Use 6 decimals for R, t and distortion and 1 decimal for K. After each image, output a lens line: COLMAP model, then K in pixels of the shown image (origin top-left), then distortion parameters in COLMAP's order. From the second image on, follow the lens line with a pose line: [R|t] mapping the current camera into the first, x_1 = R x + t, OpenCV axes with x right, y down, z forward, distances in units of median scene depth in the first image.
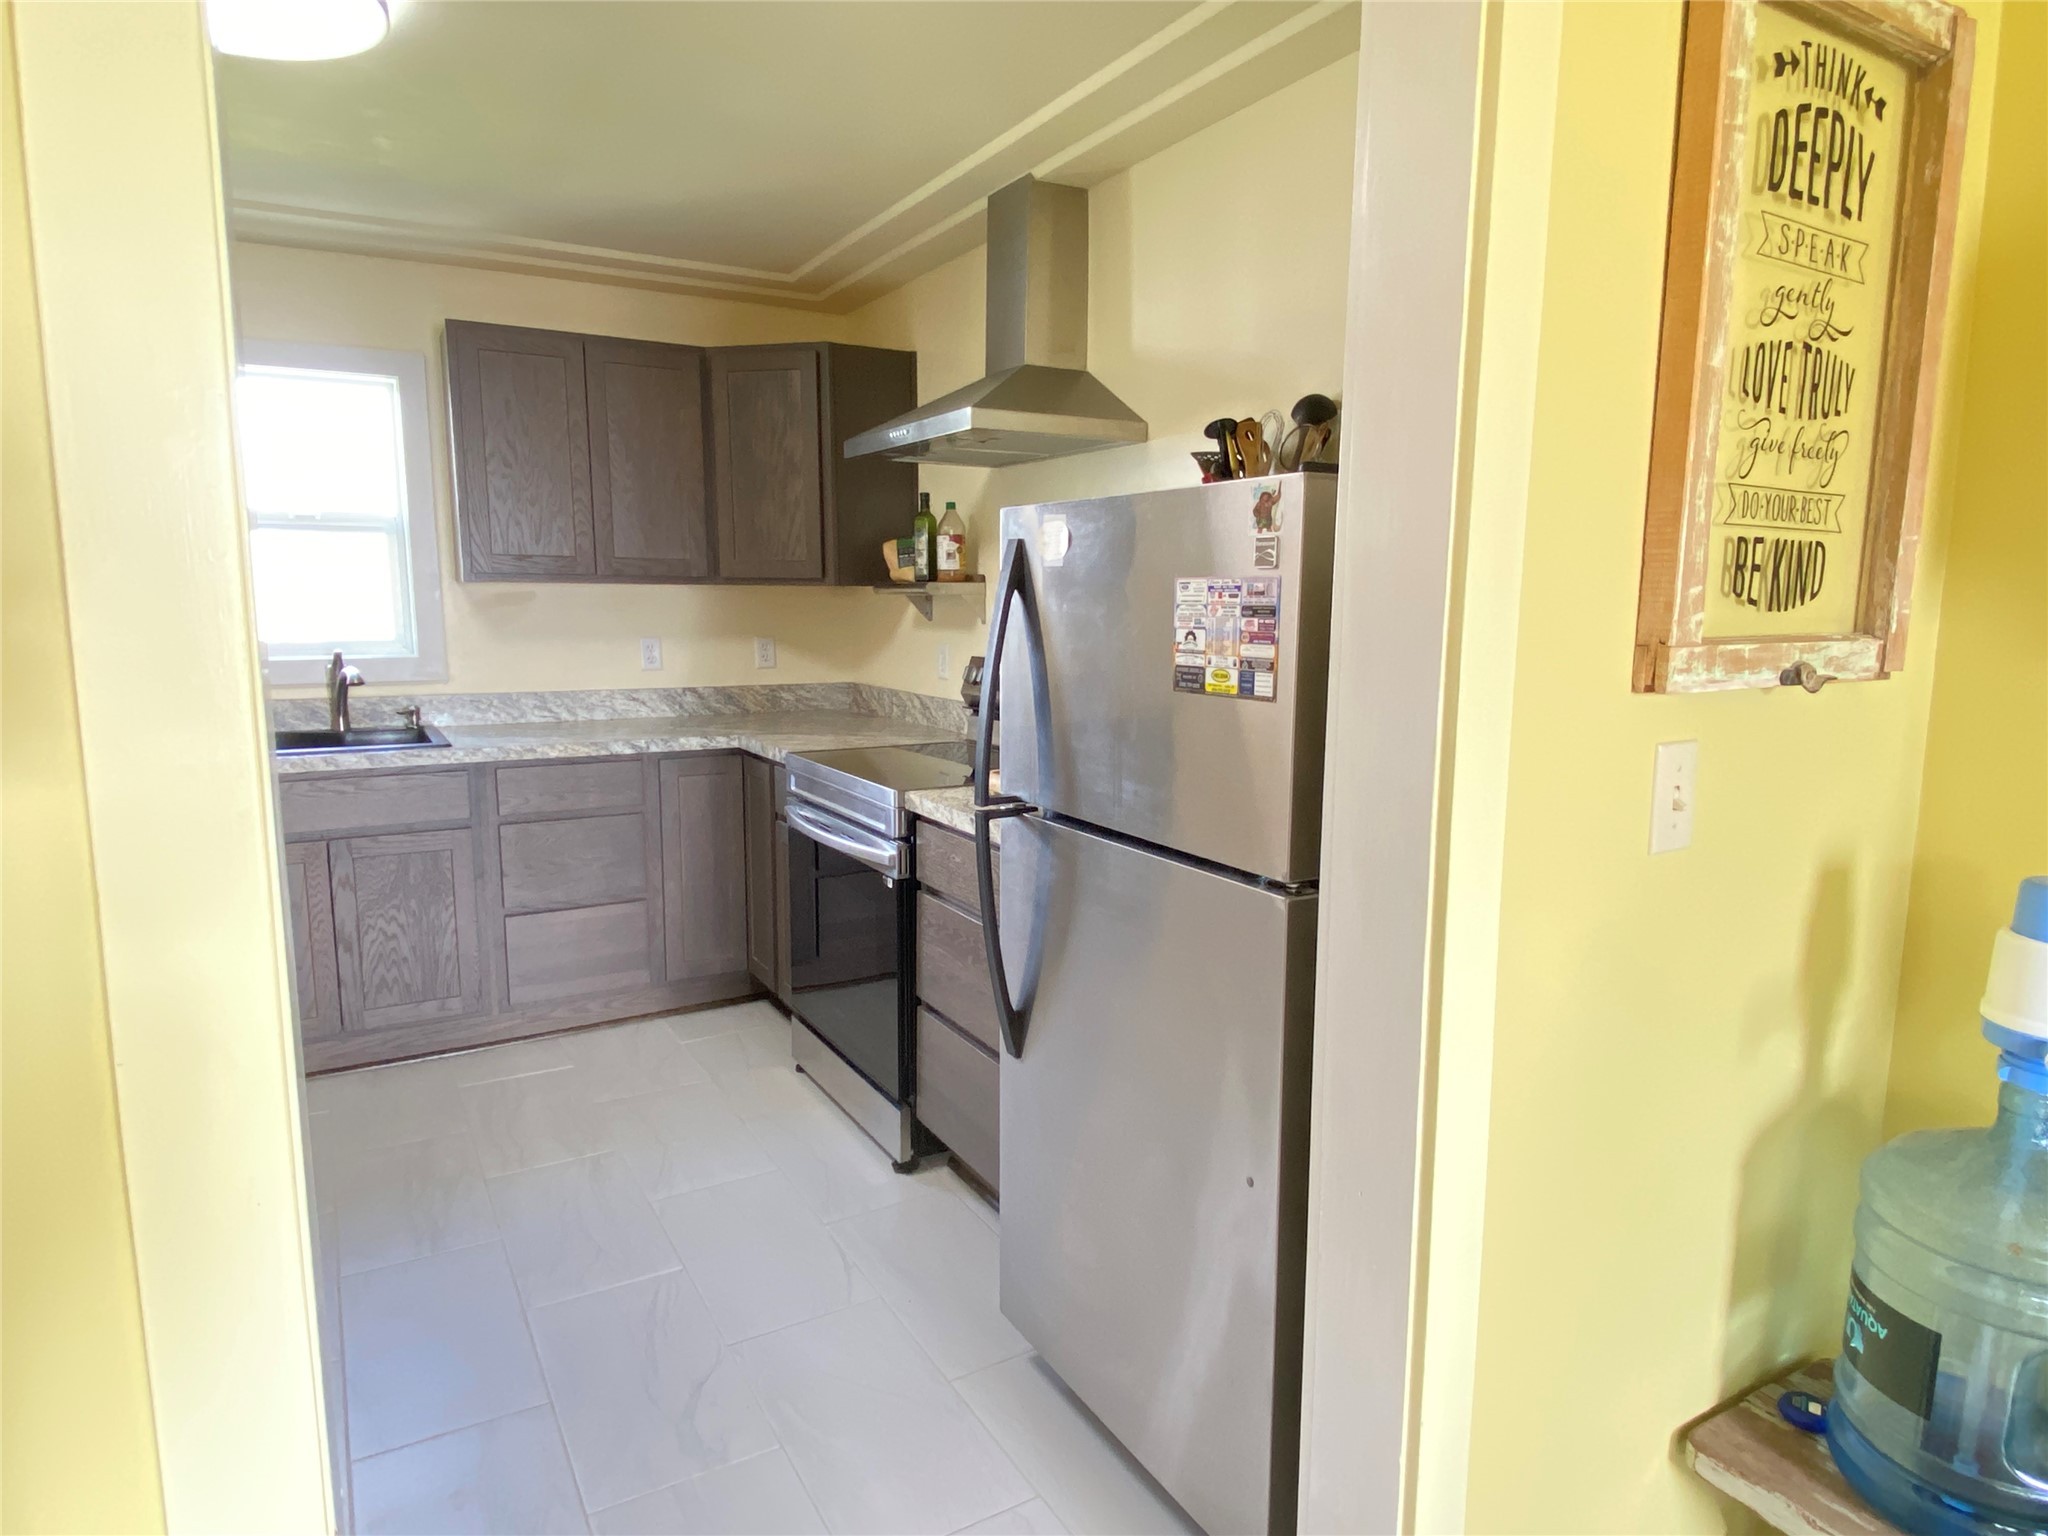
lens RADIAL K [[1208.7, 0, 1033.6], [0, 1208.7, 769.7], [0, 0, 1]] dist [0.041215, -0.039310]
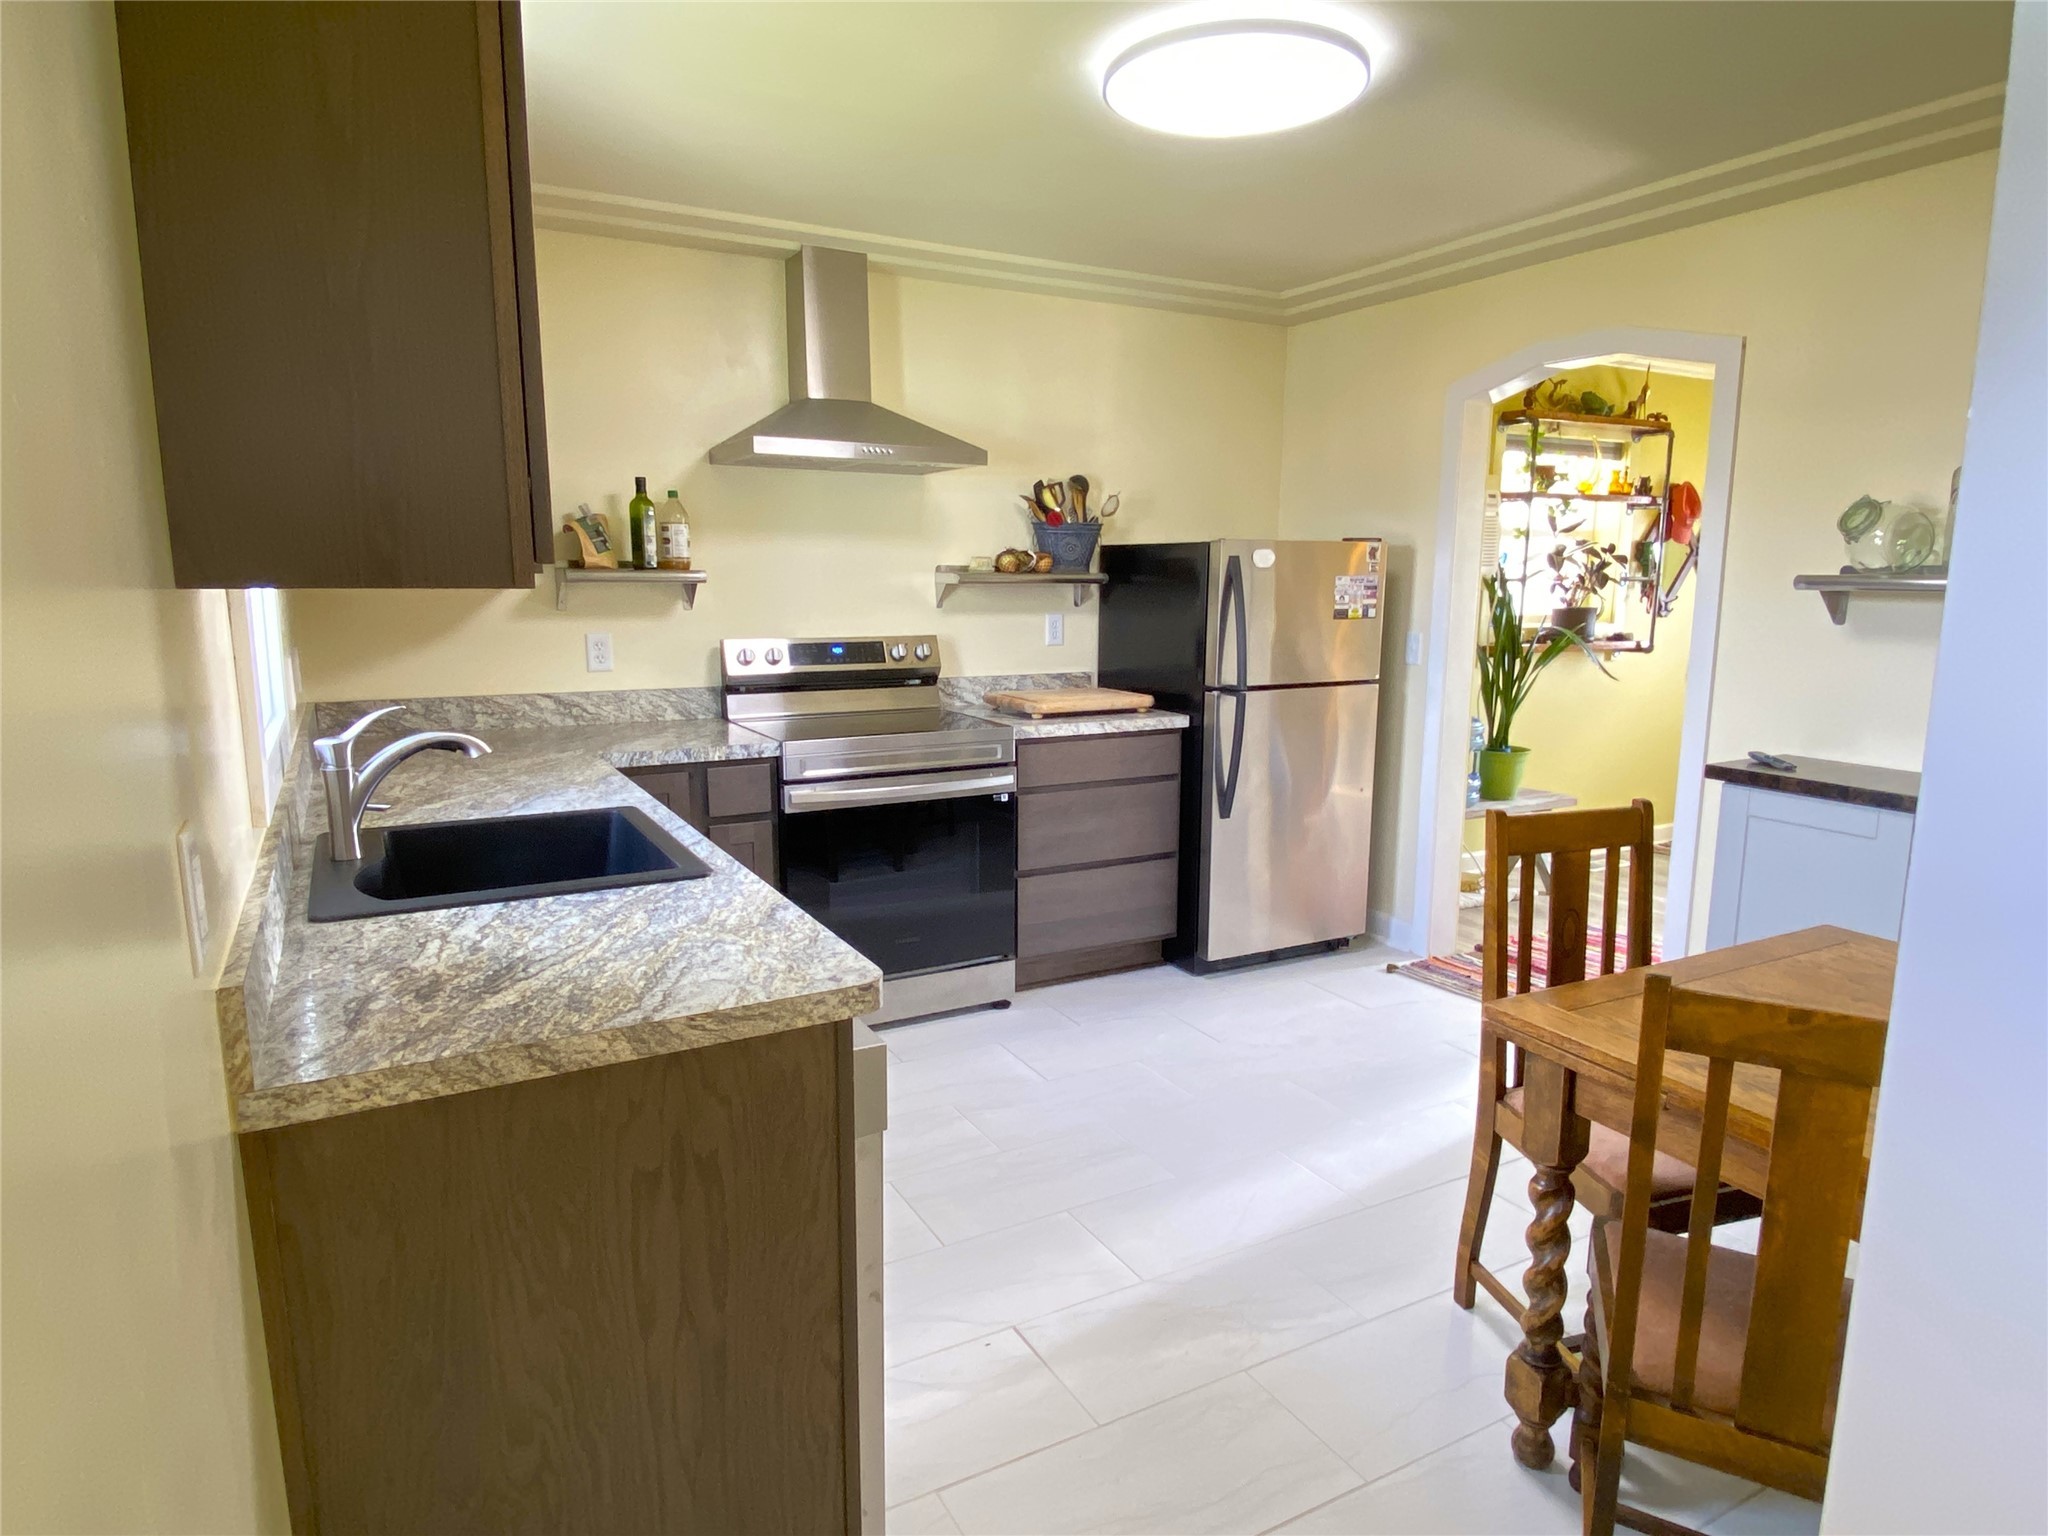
lens RADIAL K [[1208.7, 0, 1035.4], [0, 1208.7, 774.7], [0, 0, 1]] dist [0.041215, -0.039310]
pose [[0.012816, -0.174496, 0.984574, -1.080463], [0.139230, 0.975375, 0.171053, -0.118080], [-0.990177, 0.134890, 0.036796, 0.680686]]
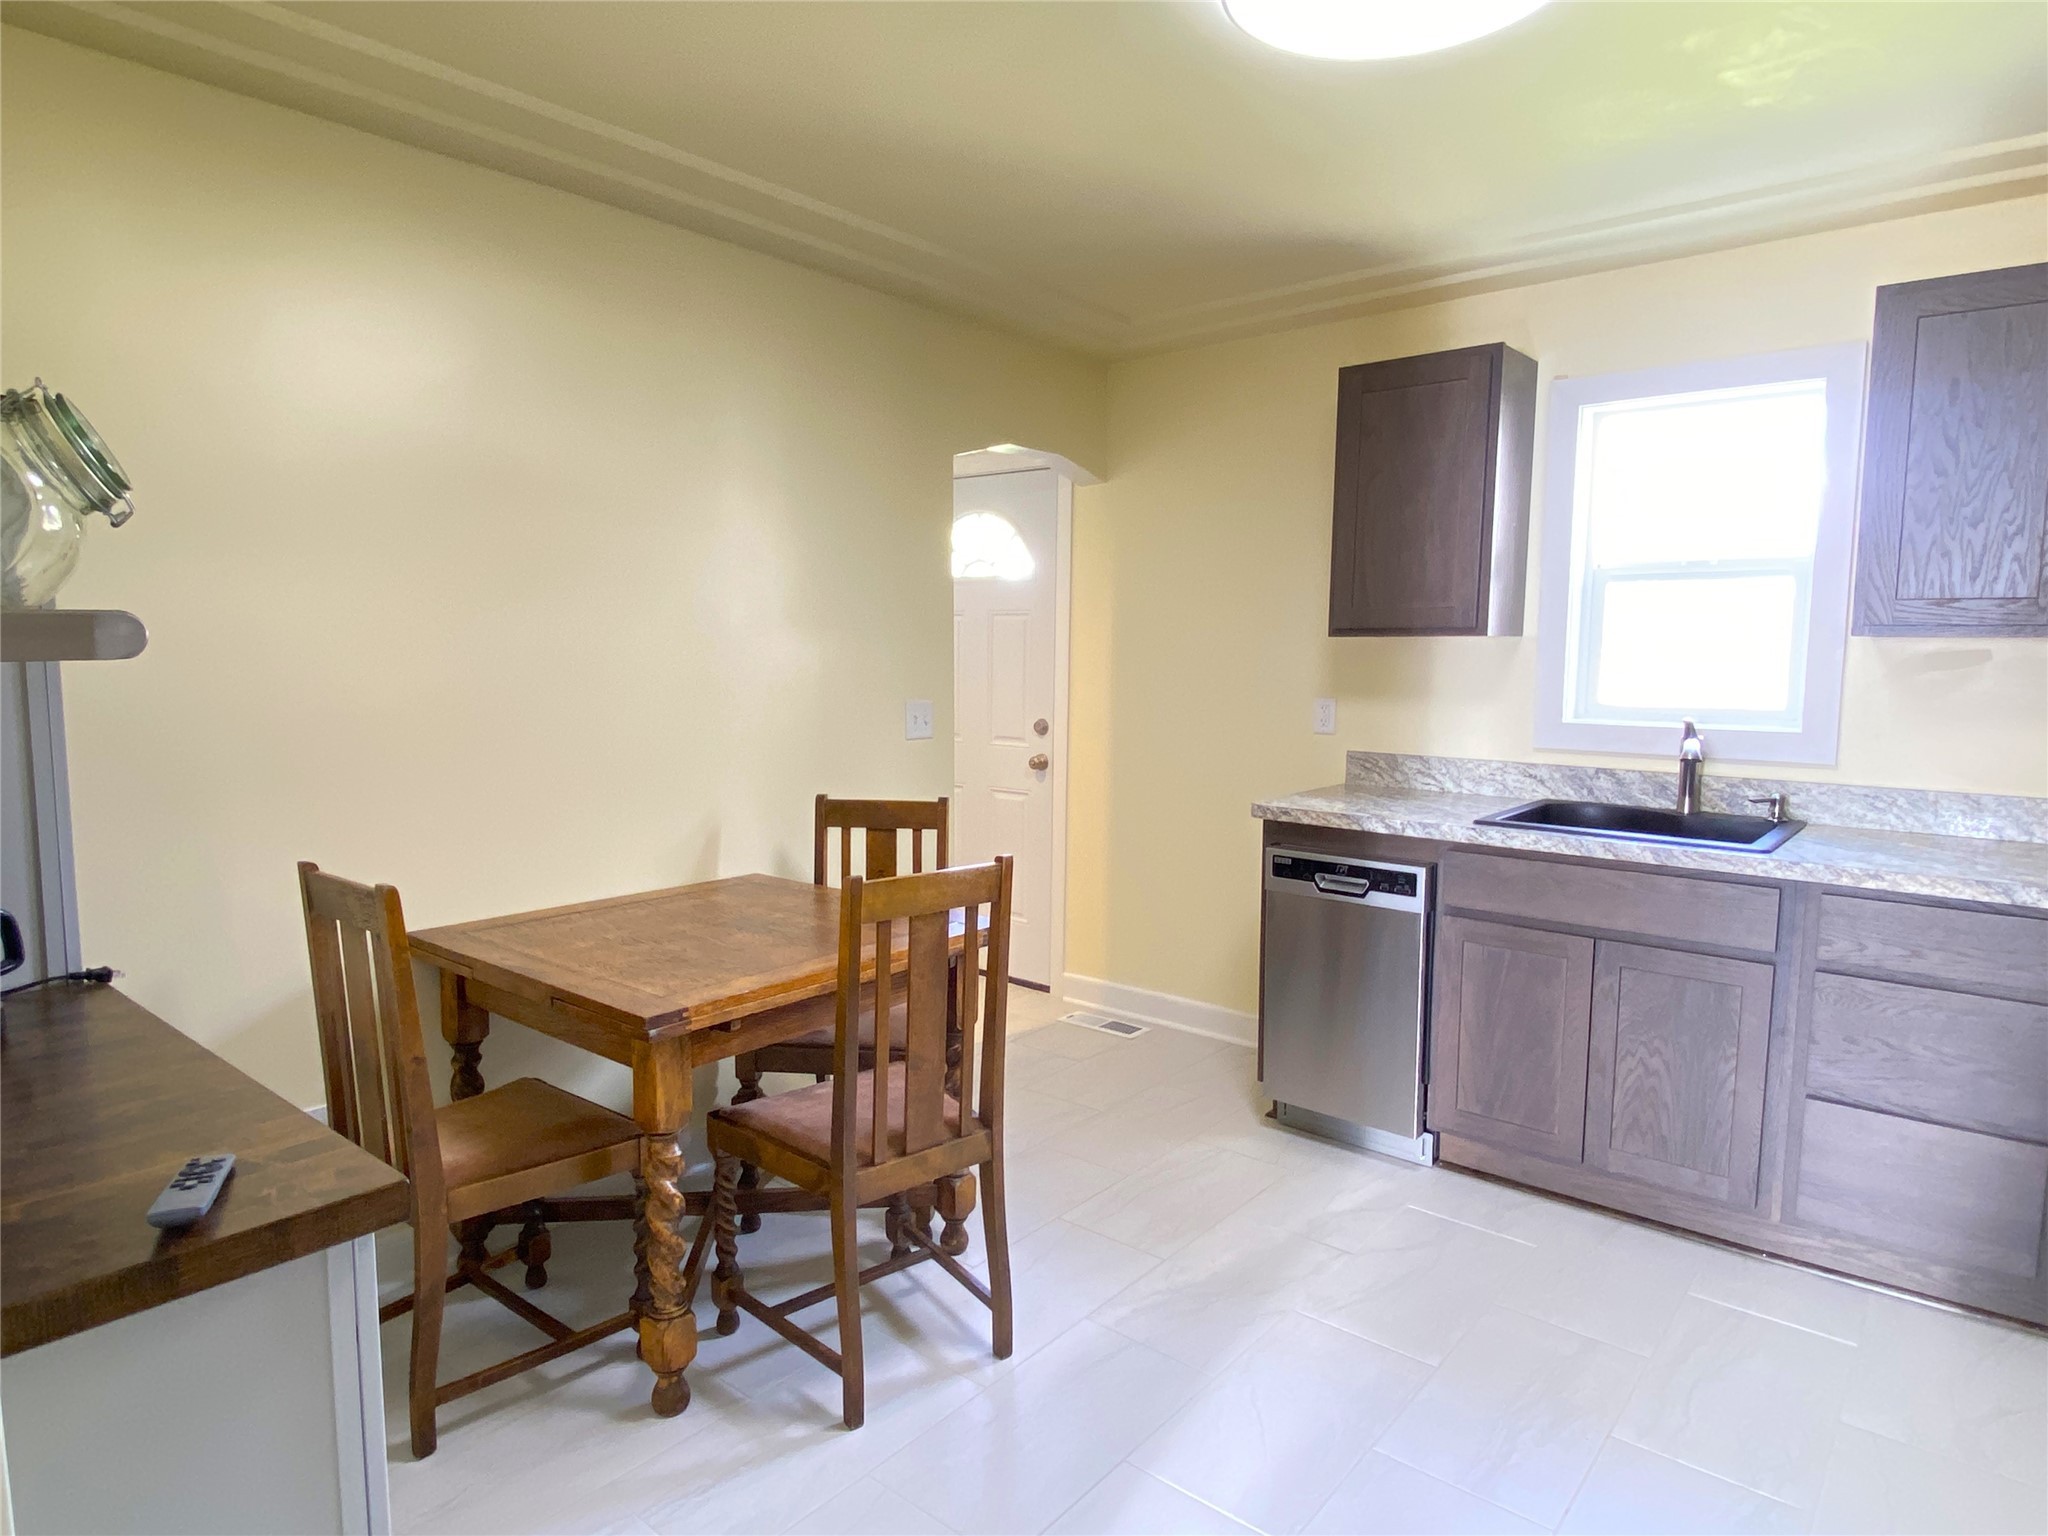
lens RADIAL K [[1208.7, 0, 1022.1], [0, 1208.7, 765.0], [0, 0, 1]] dist [0.041215, -0.039310]
pose [[0.330806, 0.094301, -0.938975, 0.074373], [-0.137988, 0.989134, 0.050724, -0.046132], [0.933556, 0.112787, 0.340224, 0.289520]]
